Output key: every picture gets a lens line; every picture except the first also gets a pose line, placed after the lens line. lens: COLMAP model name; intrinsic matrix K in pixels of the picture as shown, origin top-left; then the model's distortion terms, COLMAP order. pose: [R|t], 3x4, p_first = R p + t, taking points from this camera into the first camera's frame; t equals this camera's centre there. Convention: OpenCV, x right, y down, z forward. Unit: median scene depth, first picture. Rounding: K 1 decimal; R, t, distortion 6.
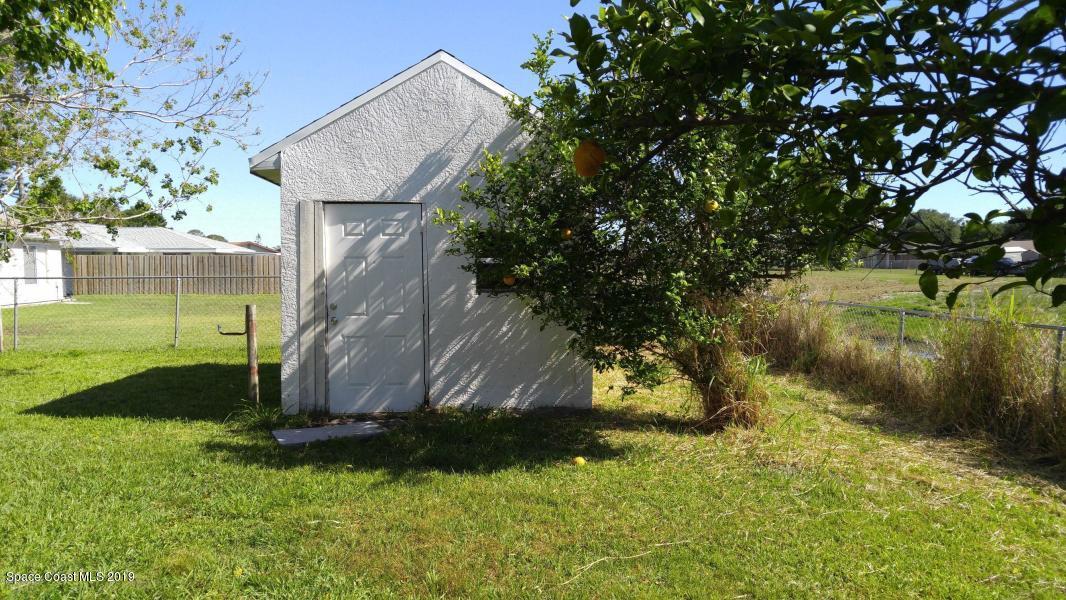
lens RADIAL K [[796.1, 0, 526.7], [0, 796.1, 295.5], [0, 0, 1]] dist [0.007998, 0.014540]
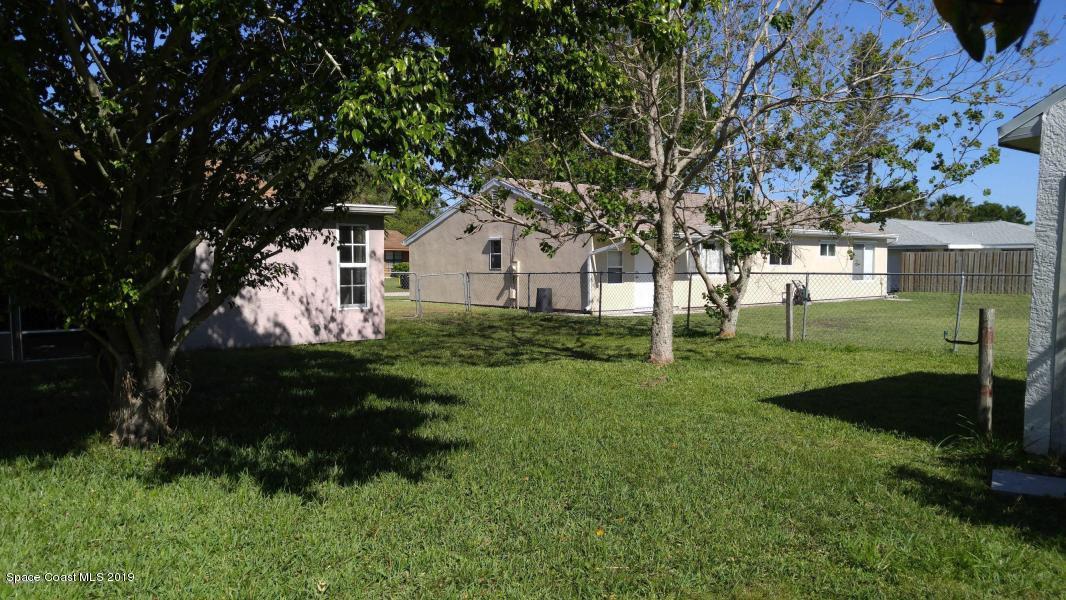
lens RADIAL K [[796.1, 0, 533.0], [0, 796.1, 298.8], [0, 0, 1]] dist [0.007998, 0.014540]
pose [[0.548279, 0.037664, -0.835447, 0.076615], [-0.031958, 0.999199, 0.024074, -0.002915], [0.835685, 0.013500, 0.549043, 0.160769]]
